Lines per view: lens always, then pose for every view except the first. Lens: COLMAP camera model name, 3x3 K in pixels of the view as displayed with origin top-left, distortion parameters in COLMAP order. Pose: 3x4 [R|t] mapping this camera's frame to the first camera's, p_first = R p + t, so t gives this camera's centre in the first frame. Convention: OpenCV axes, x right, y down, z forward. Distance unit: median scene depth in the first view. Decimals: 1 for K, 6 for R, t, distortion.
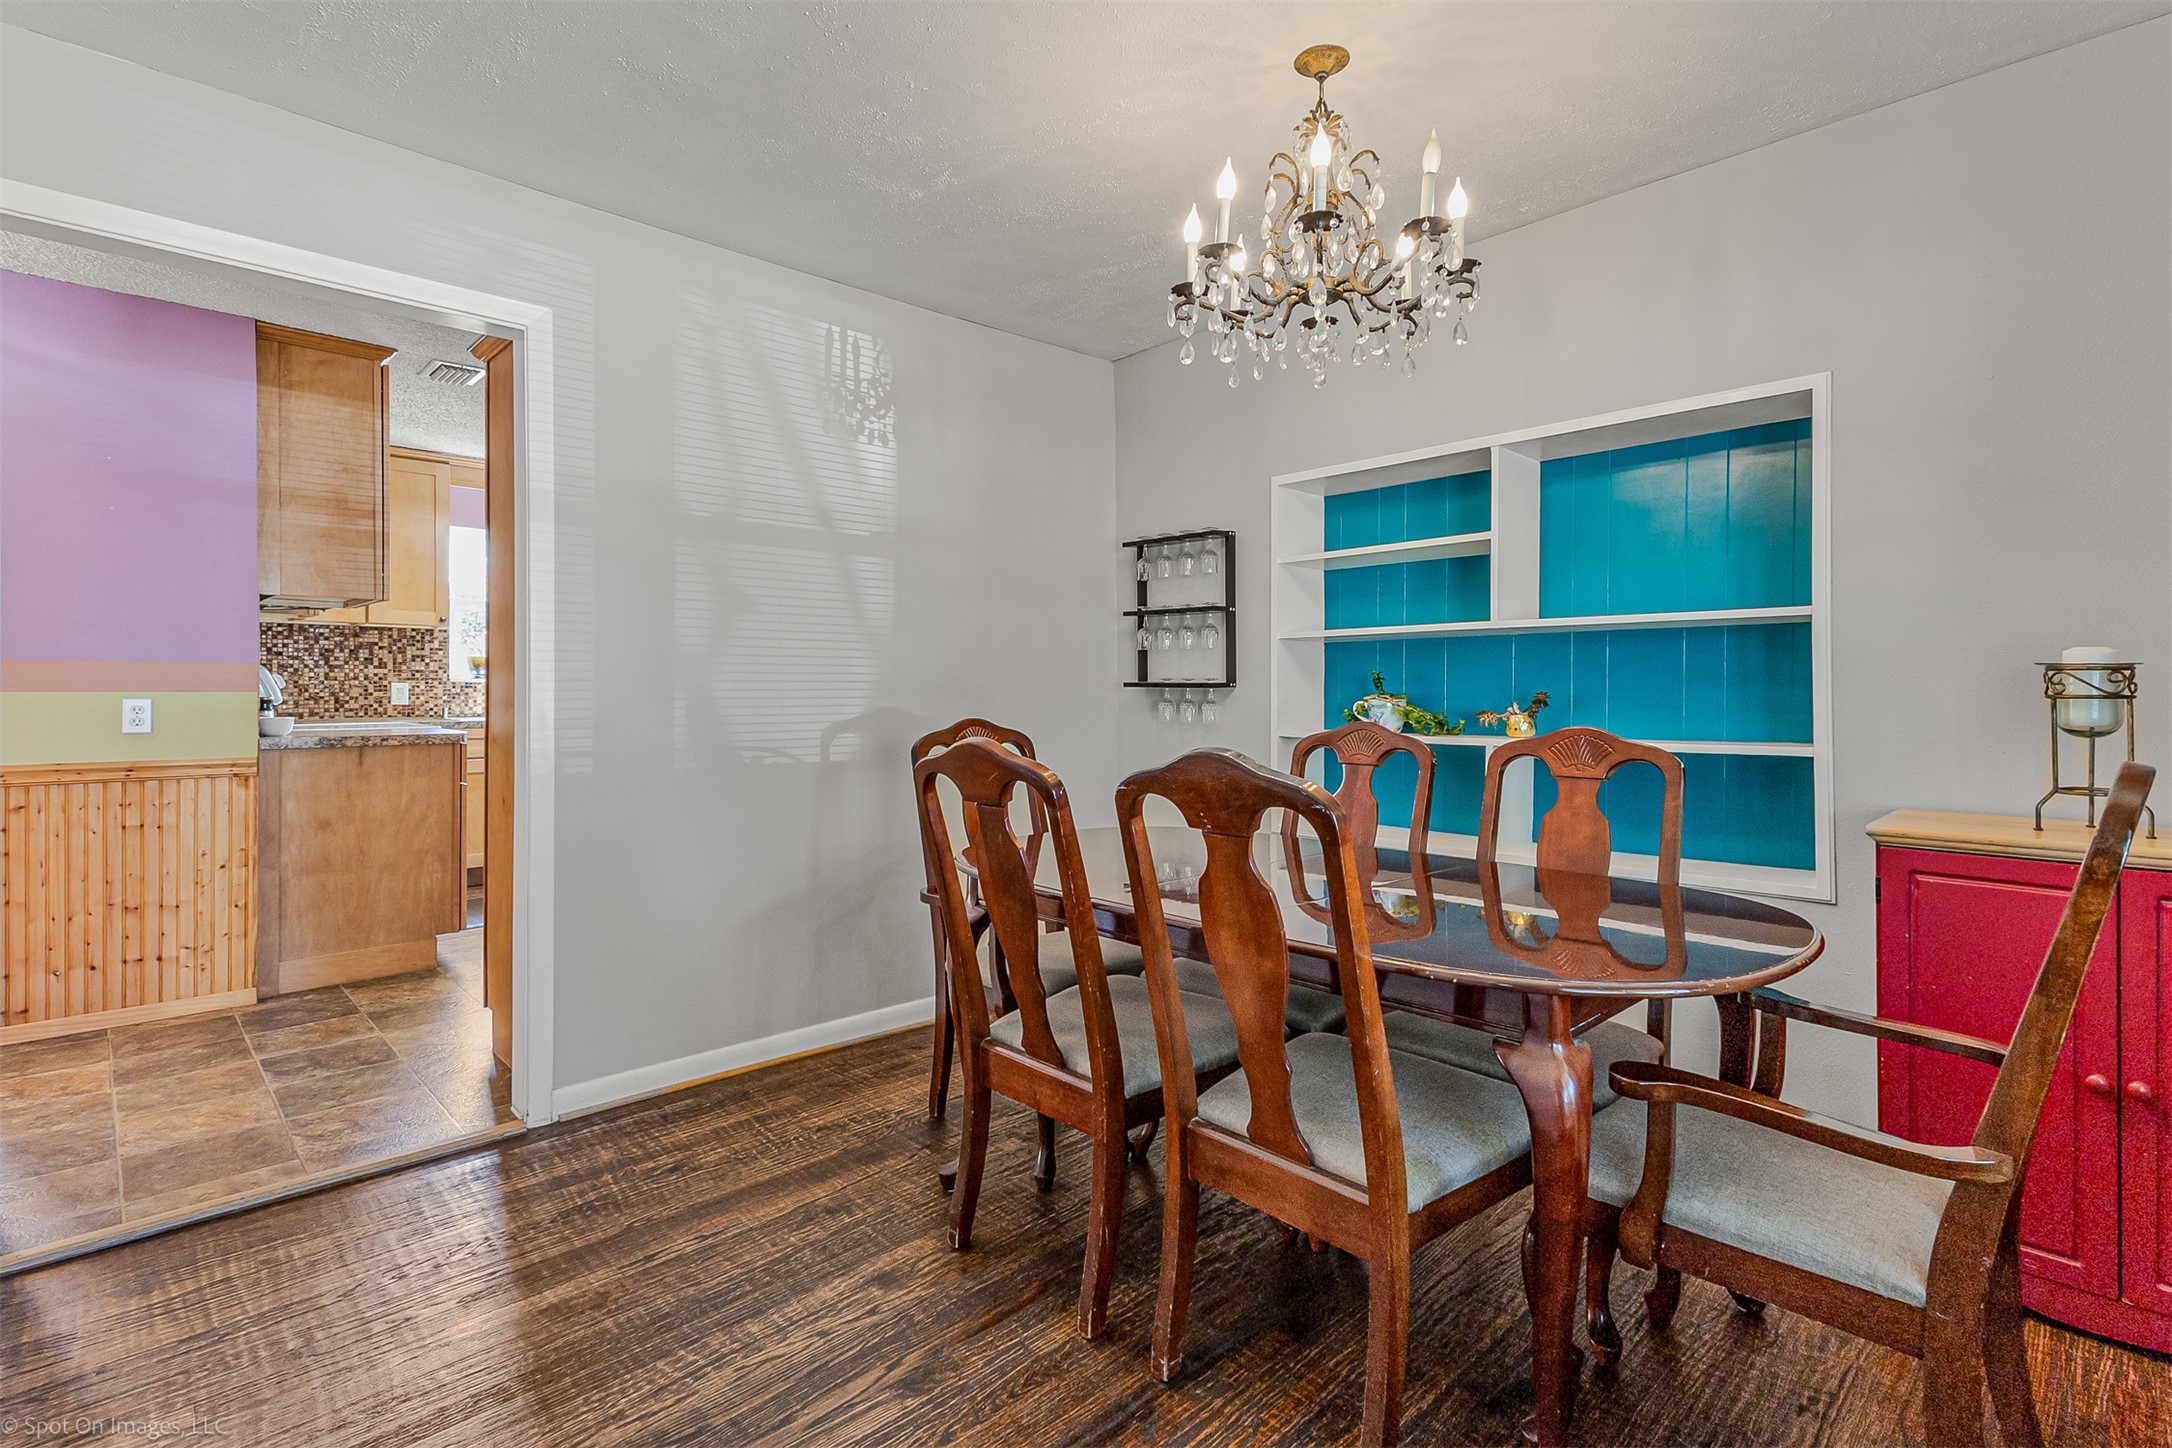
lens RADIAL K [[1007.0, 0, 1100.3], [0, 1007.0, 706.5], [0, 0, 1]] dist [0.012053, -0.001405]
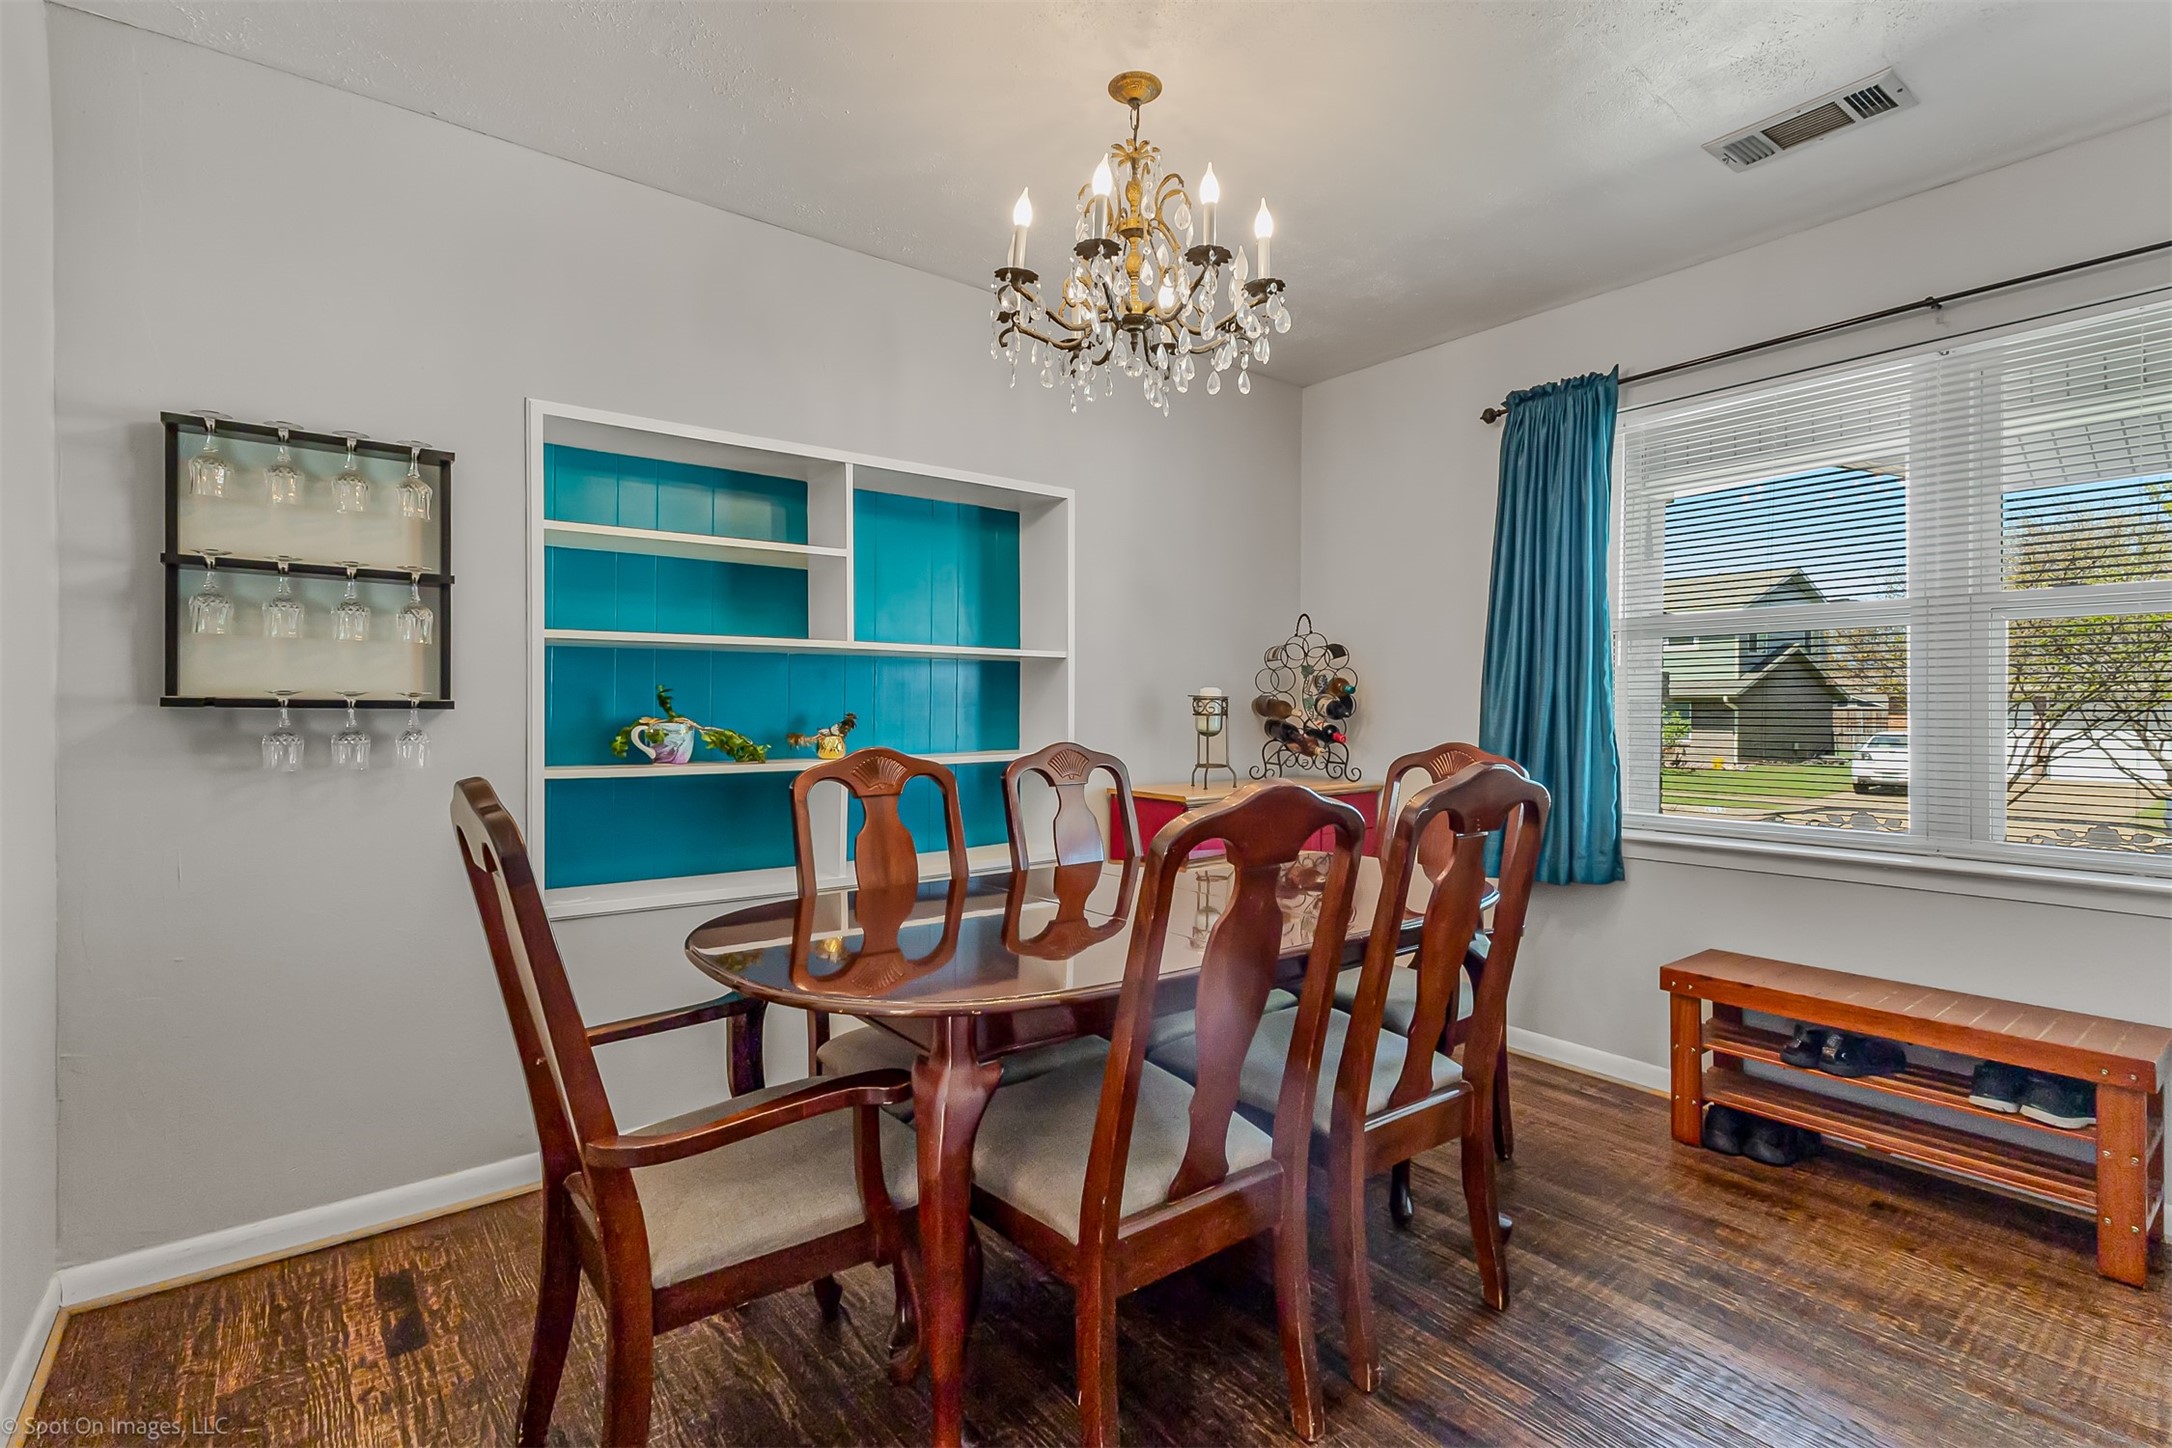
lens RADIAL K [[1007.0, 0, 1095.8], [0, 1007.0, 707.0], [0, 0, 1]] dist [0.012053, -0.001405]
pose [[0.099669, 0.008220, 0.994987, -0.531936], [0.022391, 0.999694, -0.010502, -0.004746], [-0.994769, 0.023326, 0.099454, 0.634557]]
